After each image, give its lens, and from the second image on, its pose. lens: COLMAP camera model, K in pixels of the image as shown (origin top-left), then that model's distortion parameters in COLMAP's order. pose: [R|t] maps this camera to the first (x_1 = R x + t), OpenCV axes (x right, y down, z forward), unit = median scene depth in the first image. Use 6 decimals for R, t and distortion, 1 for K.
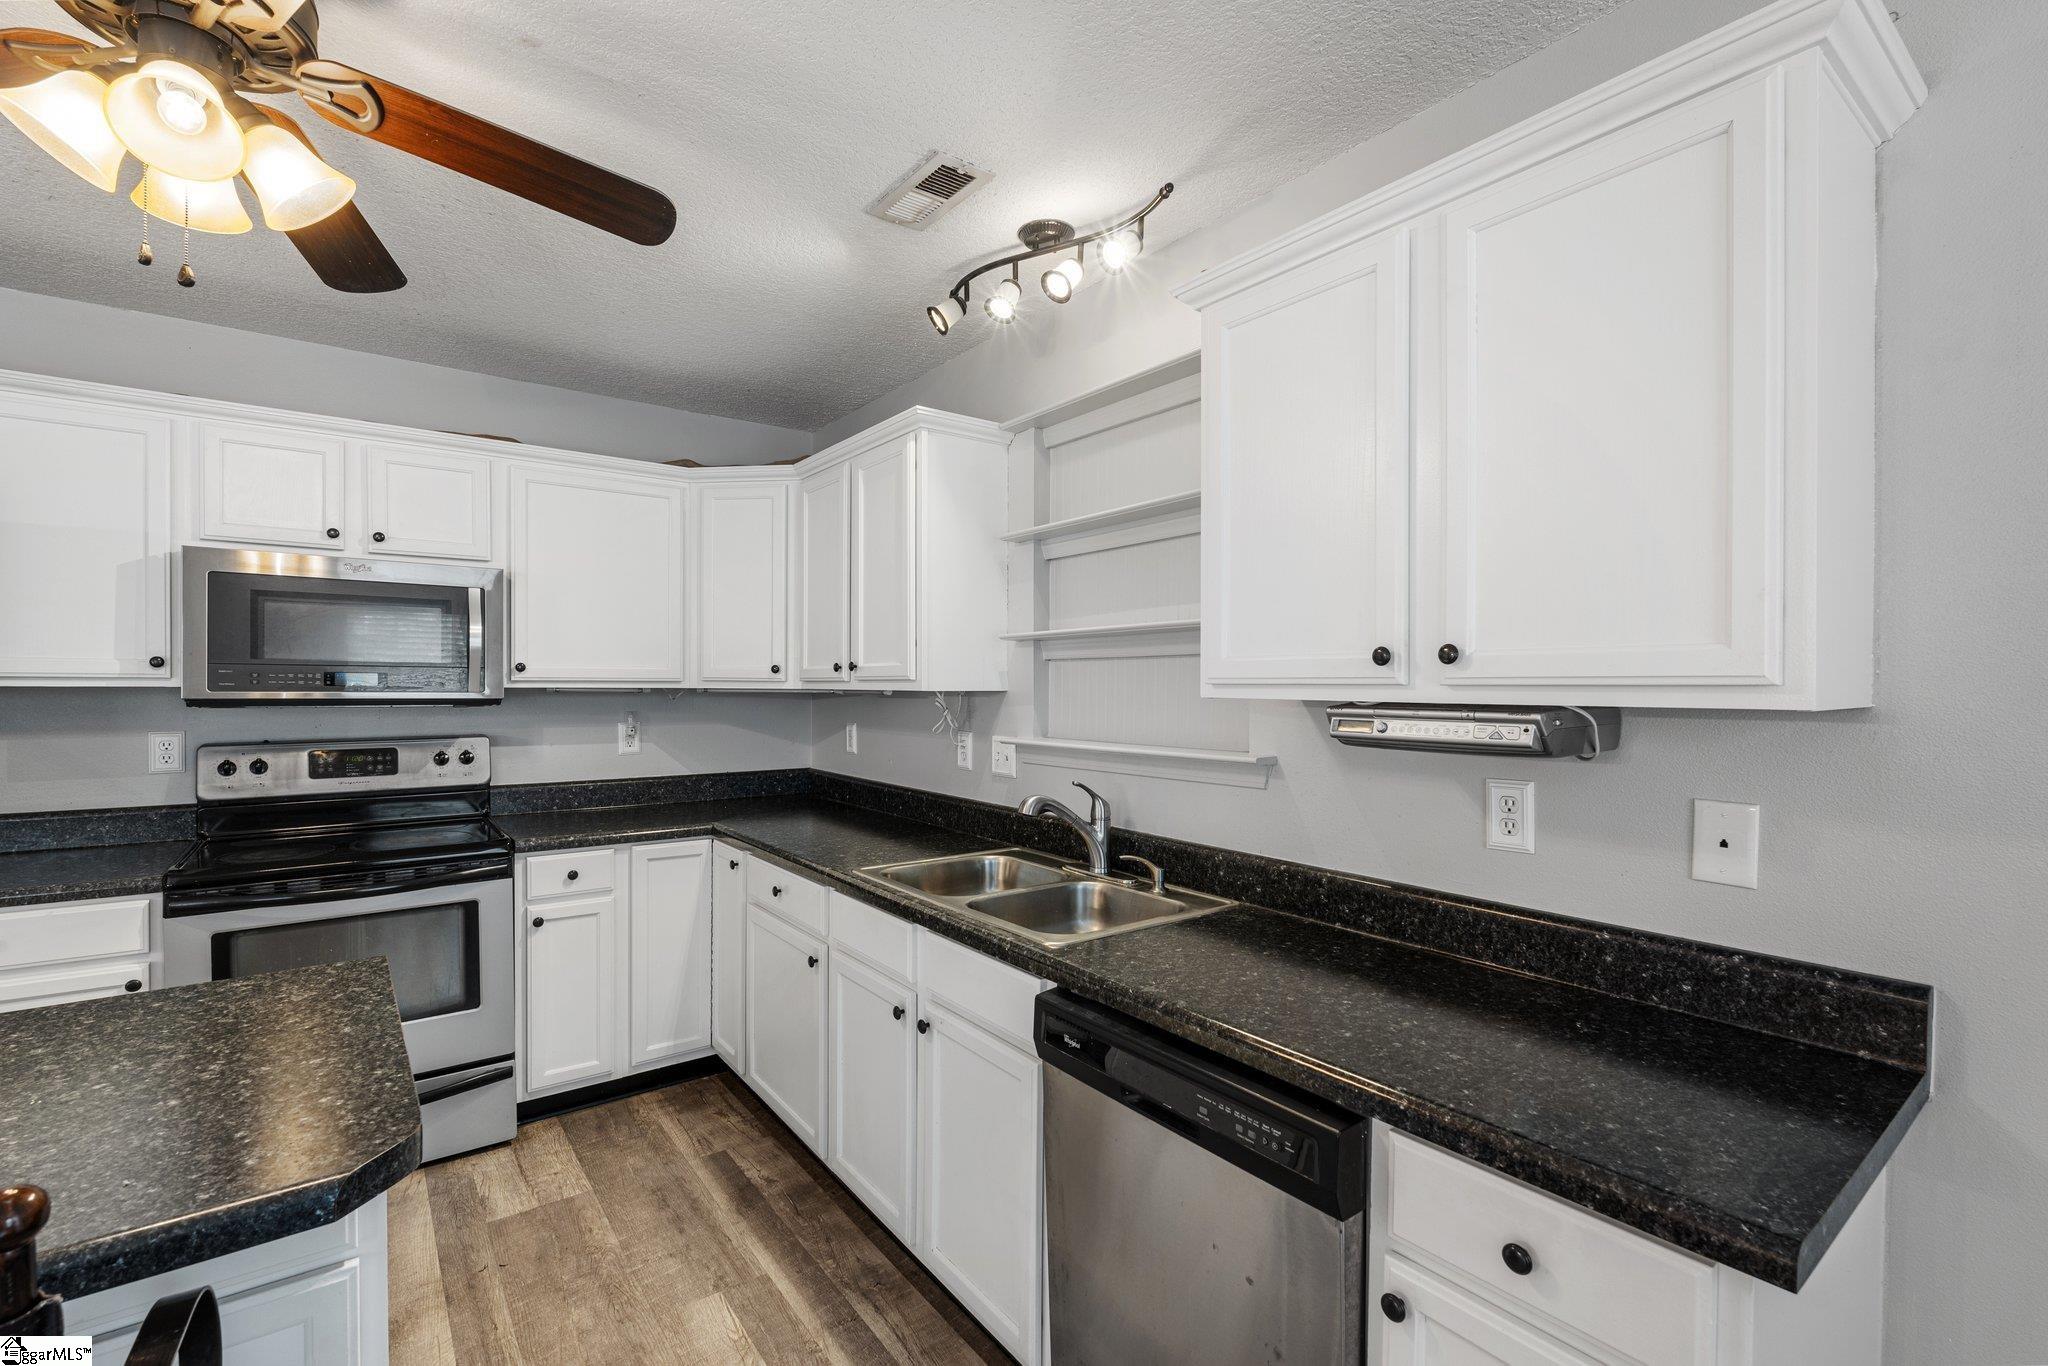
lens RADIAL K [[894.4, 0, 1016.8], [0, 894.4, 699.3], [0, 0, 1]] dist [-0.007064, -0.000122]
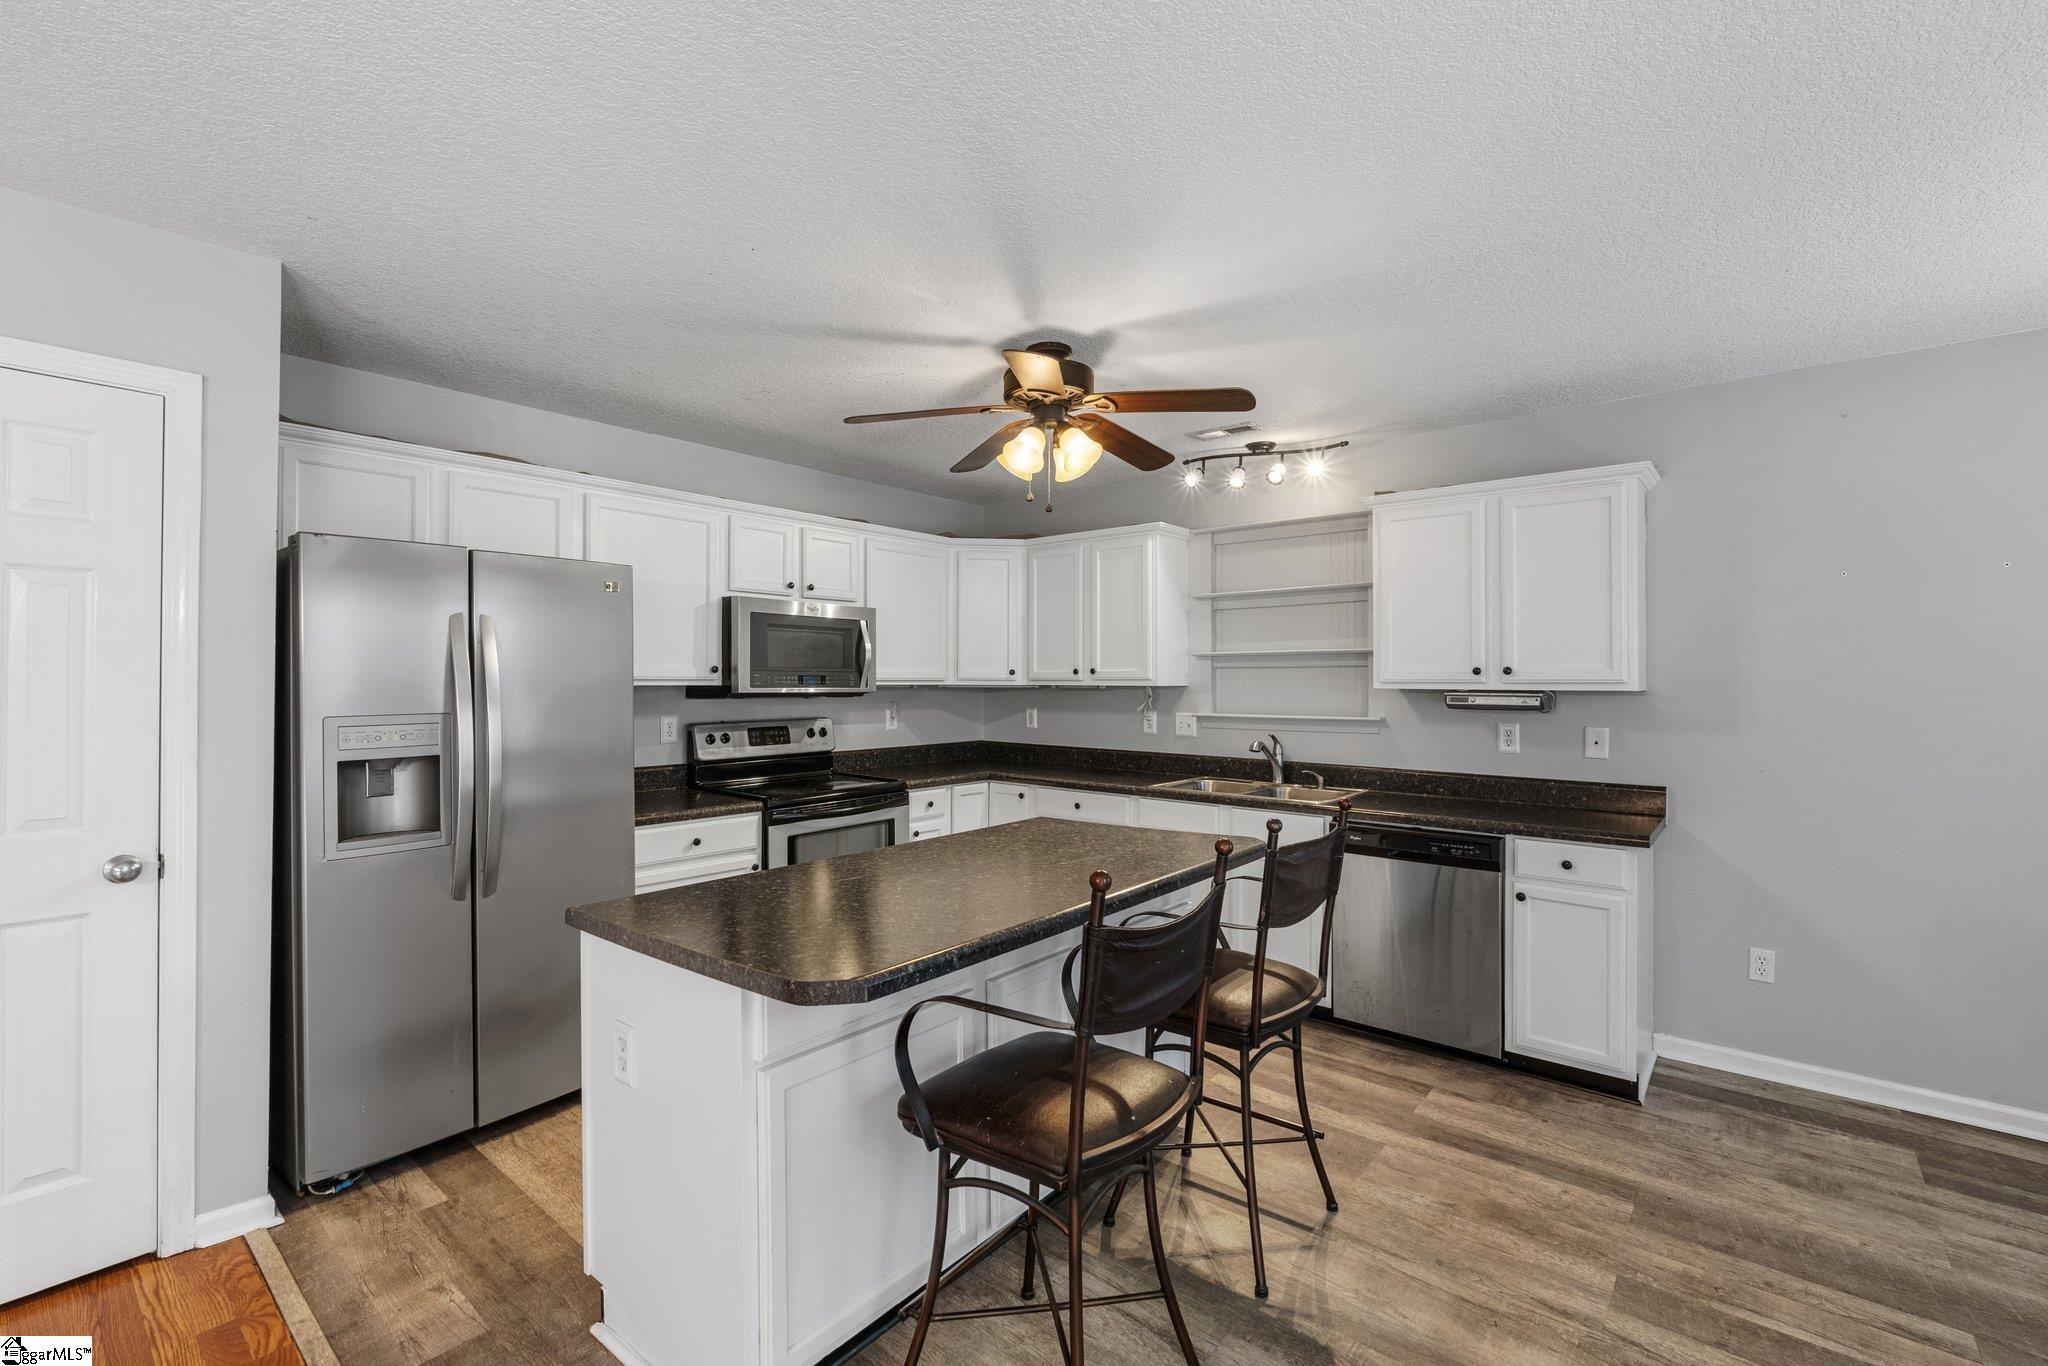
lens RADIAL K [[890.7, 0, 1024.0], [0, 890.7, 683.0], [0, 0, 1]] dist [-0.002296, -0.000009]
pose [[0.974504, -0.003284, 0.224346, -0.719086], [0.005897, 0.999922, -0.010978, 0.002023], [-0.224293, 0.012022, 0.974448, -0.590722]]
